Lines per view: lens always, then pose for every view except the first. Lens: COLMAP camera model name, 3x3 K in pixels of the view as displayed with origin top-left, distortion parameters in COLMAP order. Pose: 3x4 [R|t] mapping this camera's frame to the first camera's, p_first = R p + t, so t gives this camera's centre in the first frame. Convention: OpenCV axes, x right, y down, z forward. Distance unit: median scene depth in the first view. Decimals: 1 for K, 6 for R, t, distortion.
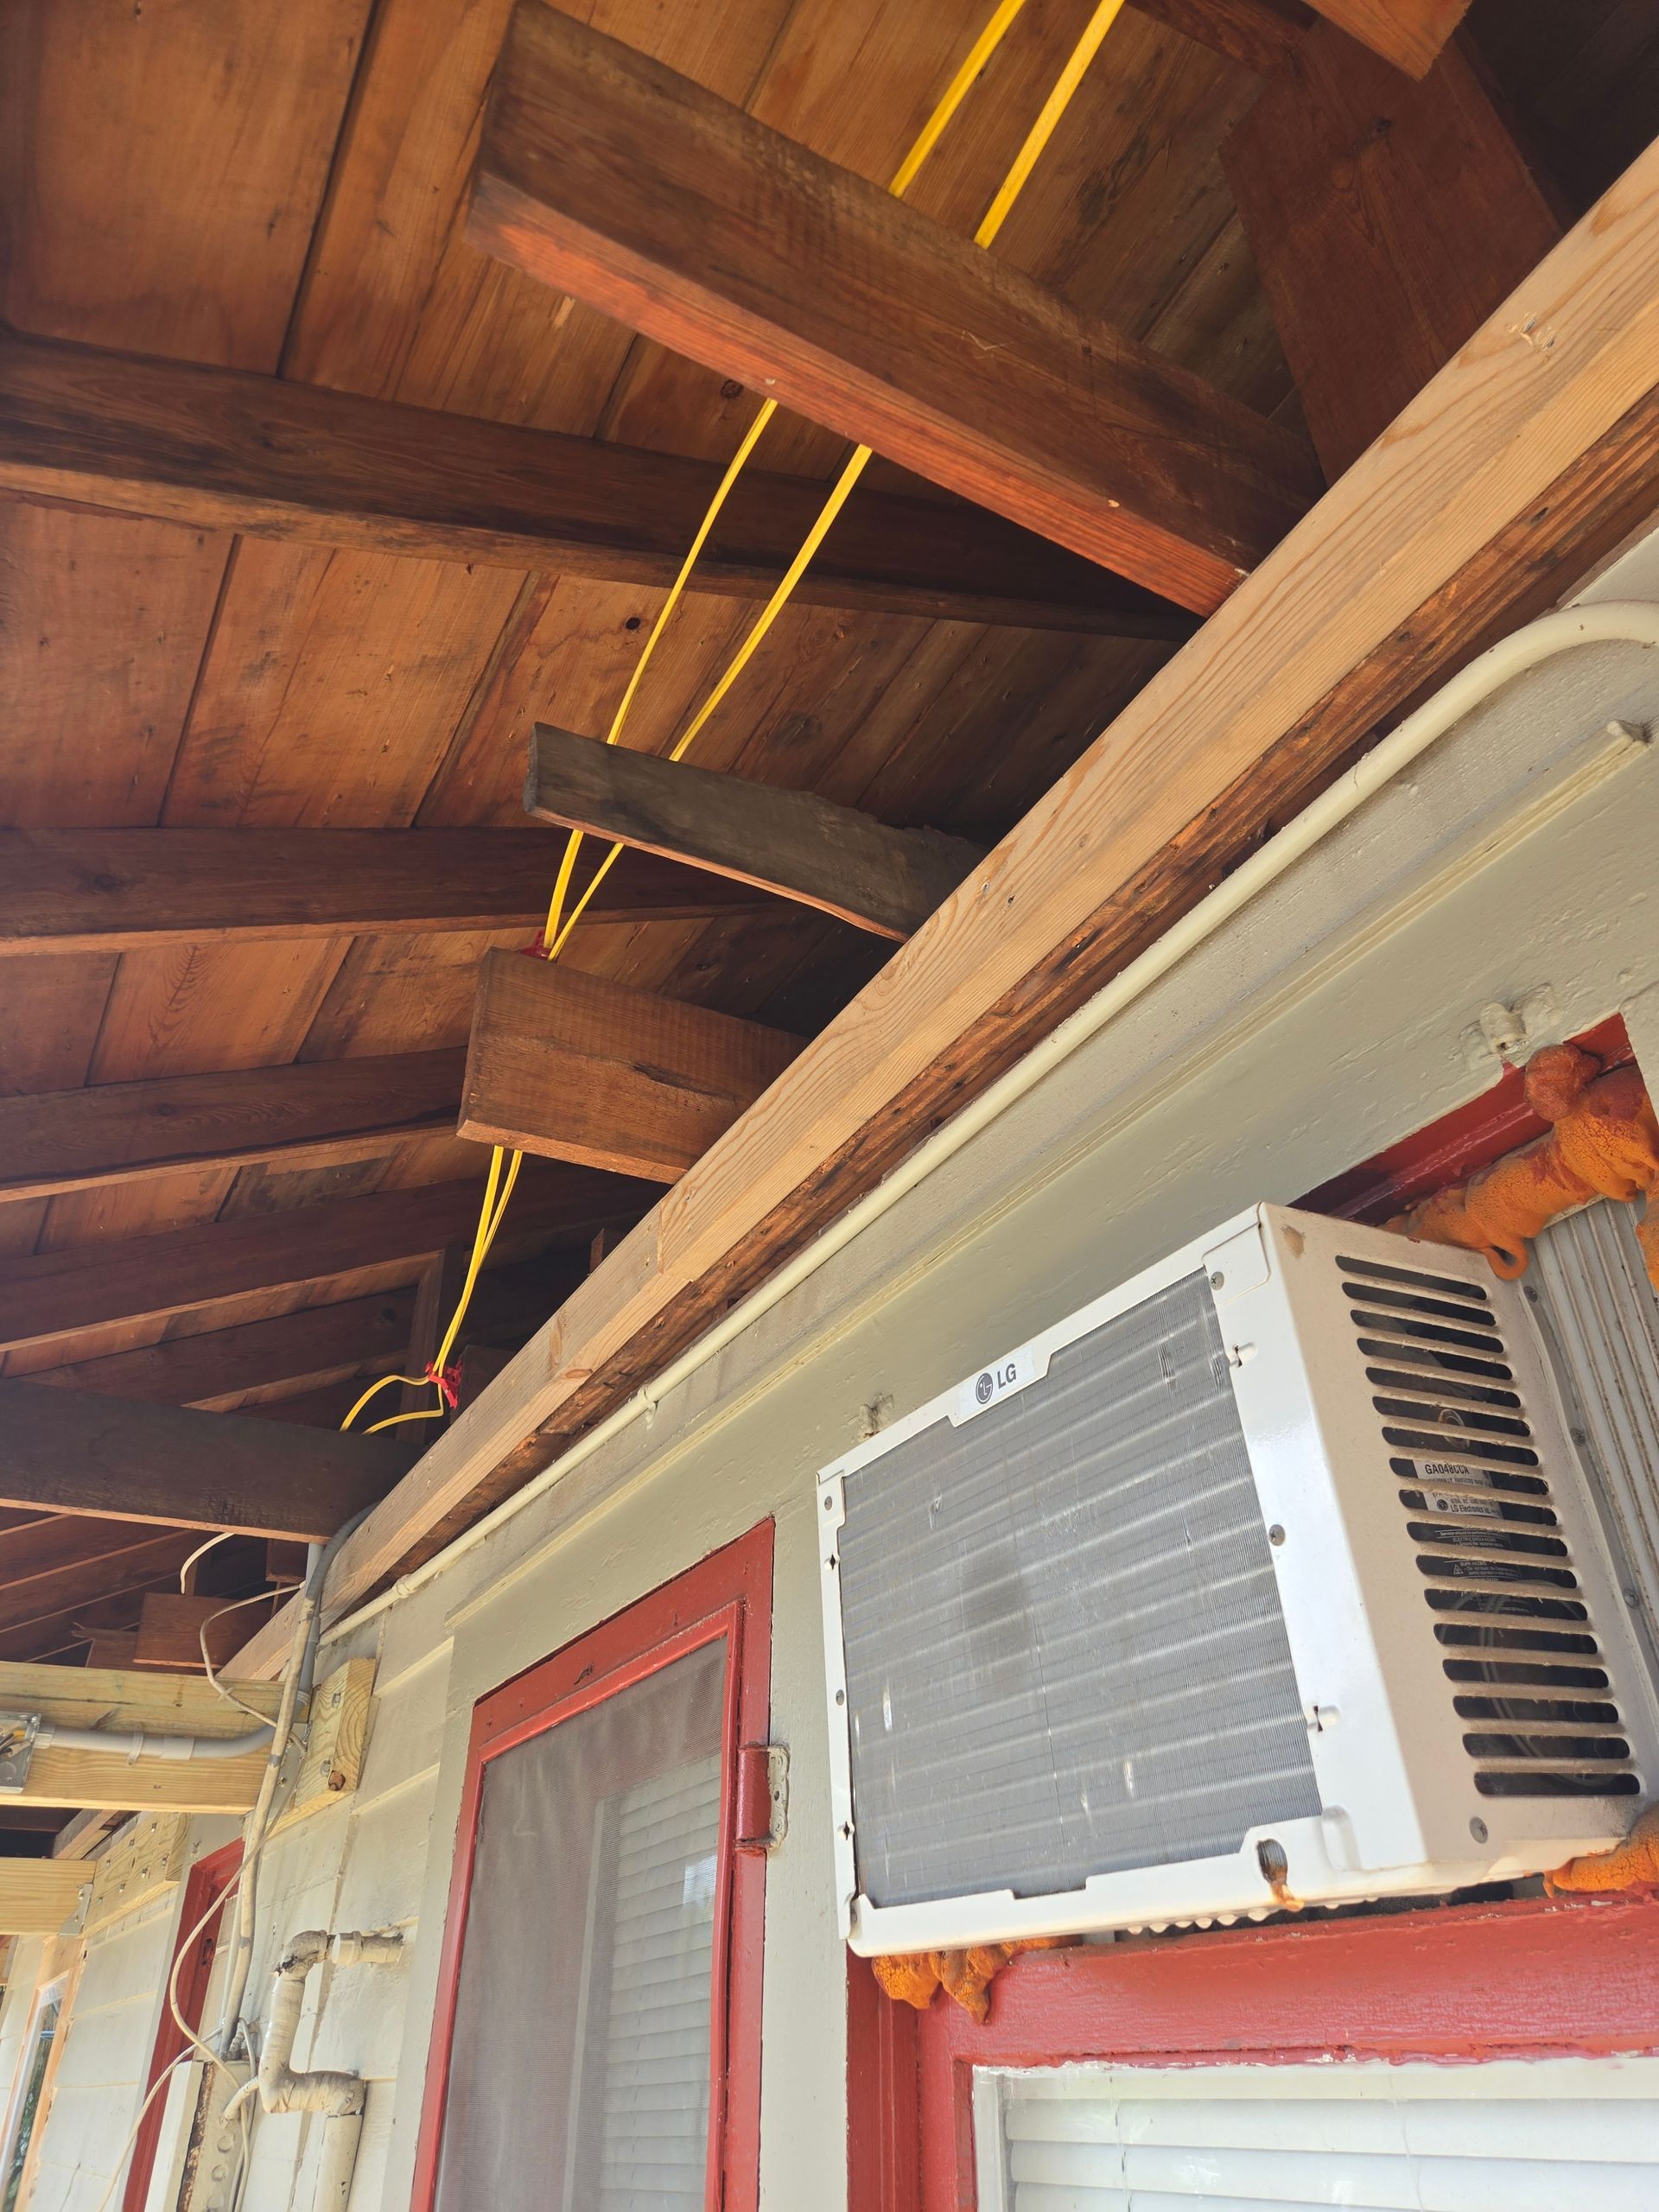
lens RADIAL K [[1496.4, 0, 870.9], [0, 1496.4, 1104.2], [0, 0, 1]] dist [0.086431, -0.071936]
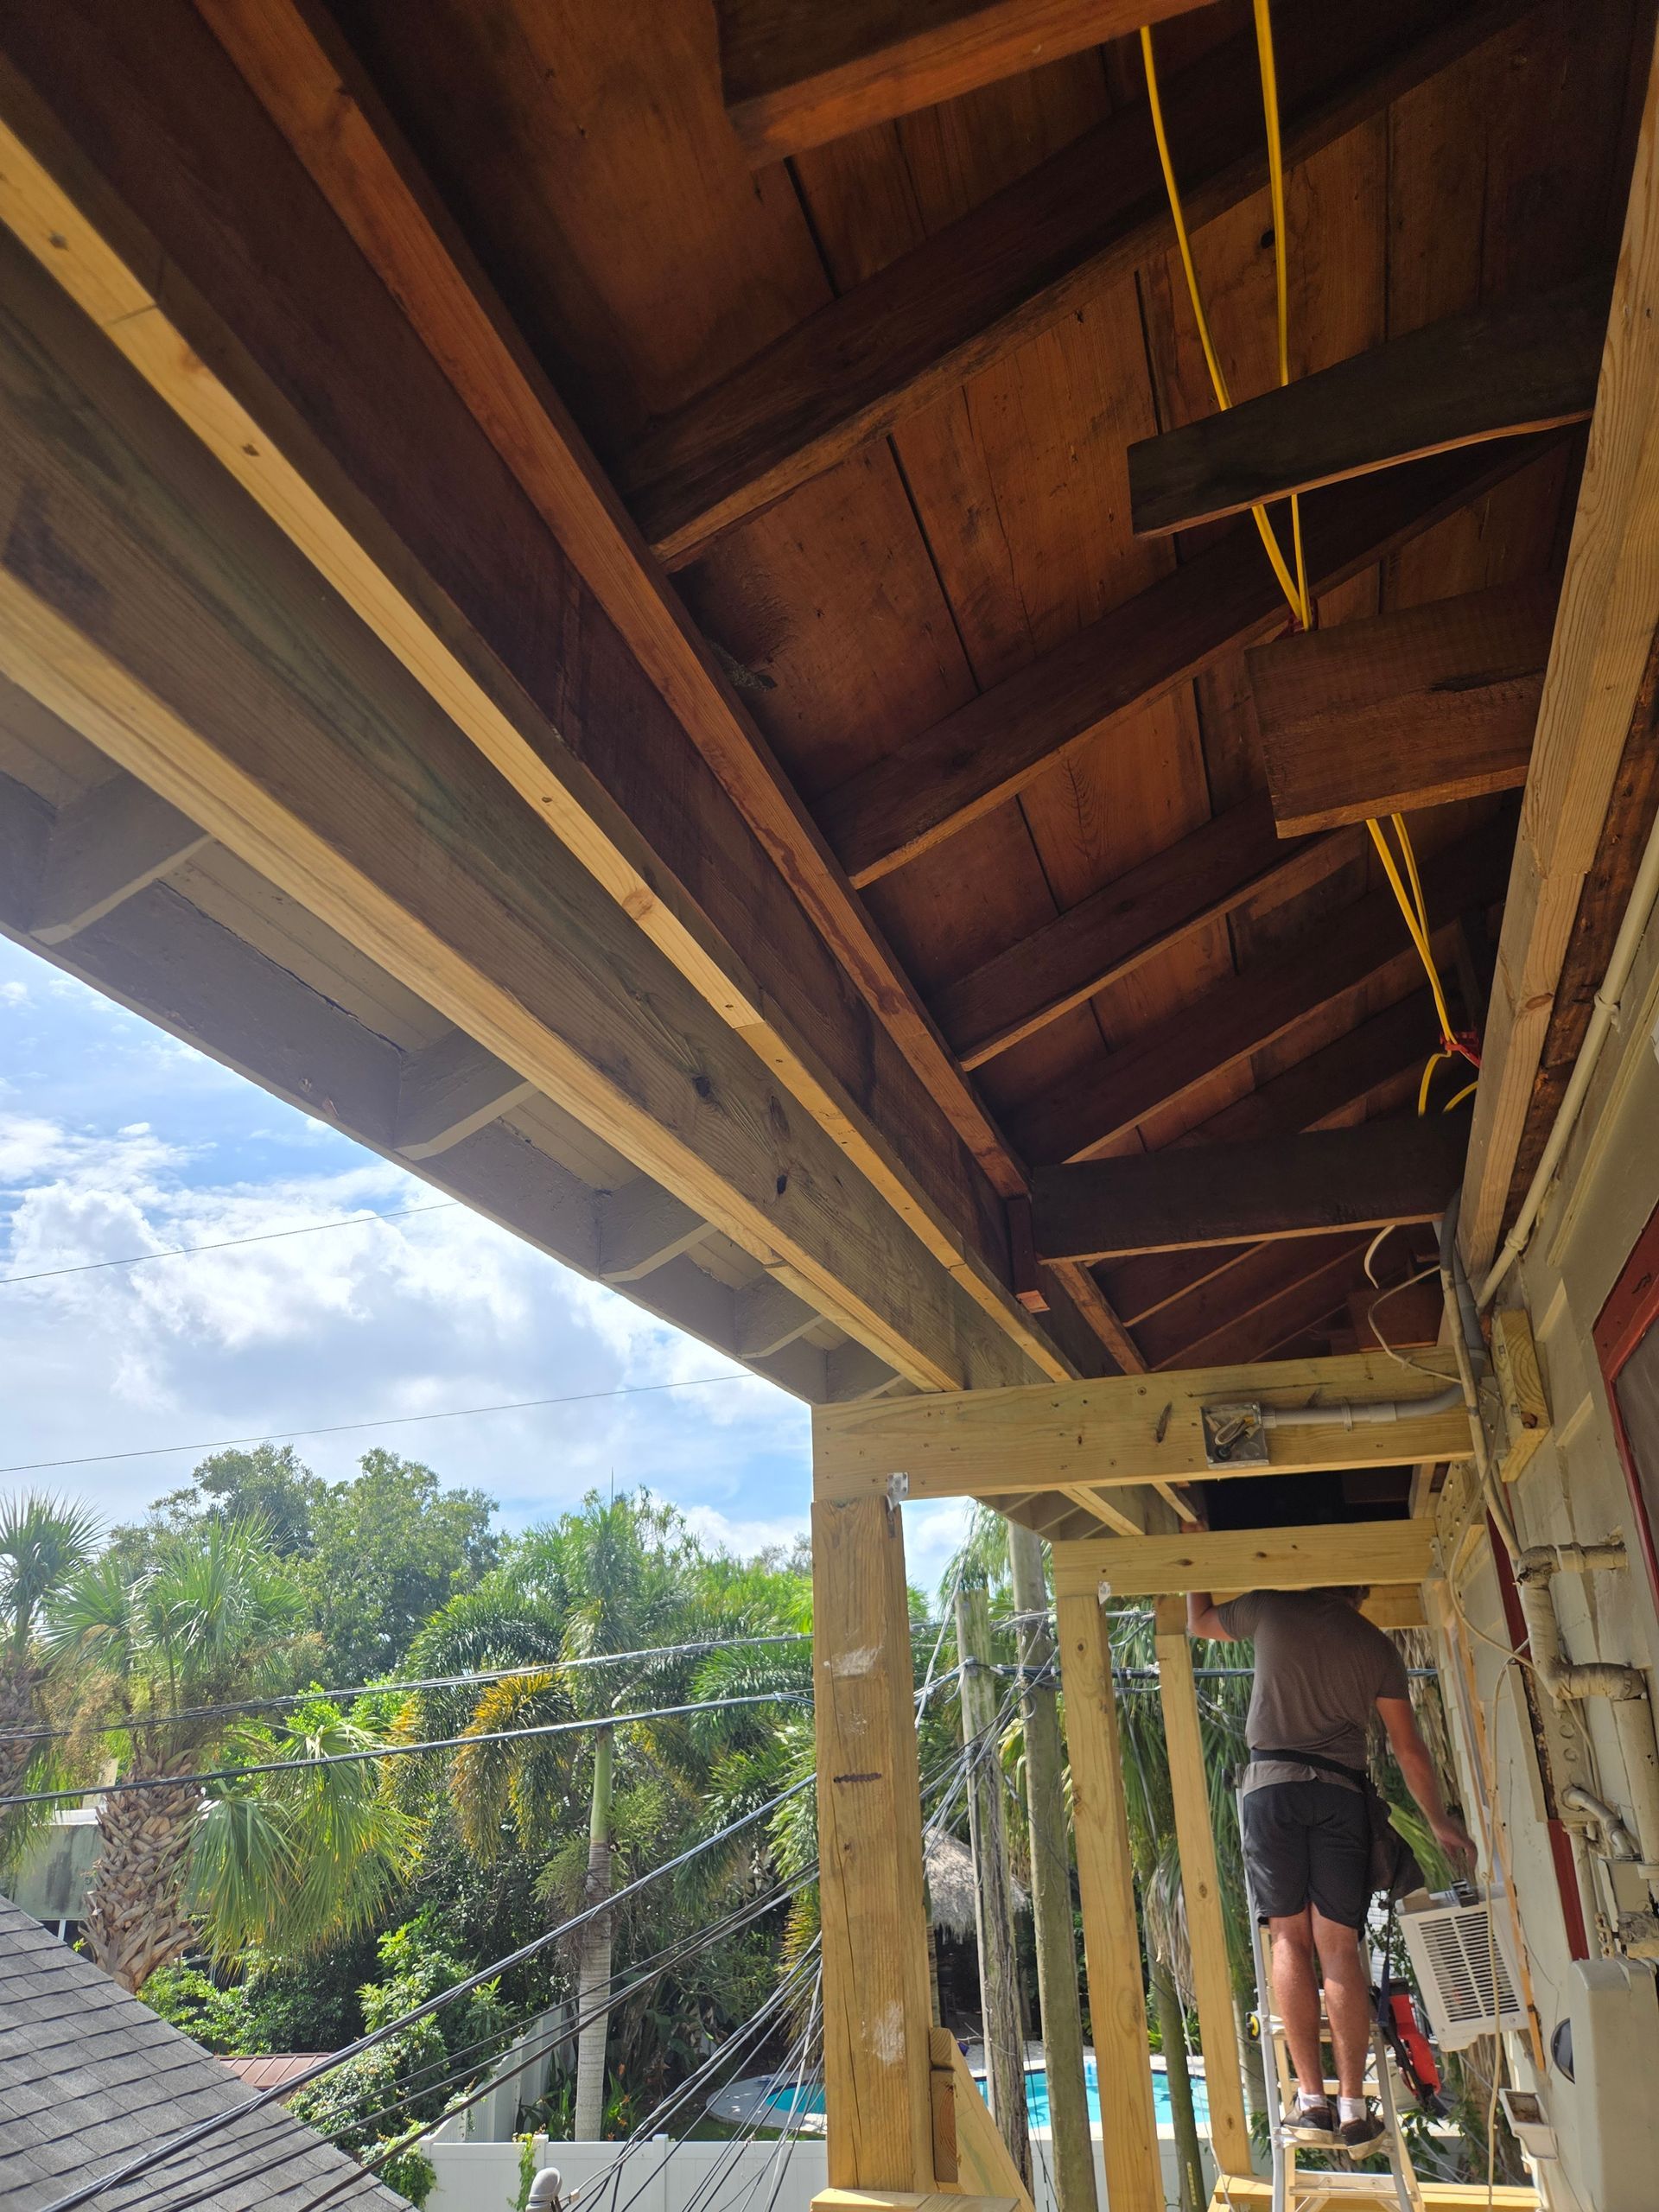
lens RADIAL K [[1505.2, 0, 826.6], [0, 1505.2, 1094.5], [0, 0, 1]] dist [0.090529, -0.074177]
pose [[0.664868, -0.297929, -0.684974, 0.139214], [0.418113, 0.908331, 0.010762, 0.030227], [0.618977, -0.293551, 0.728488, -0.003995]]
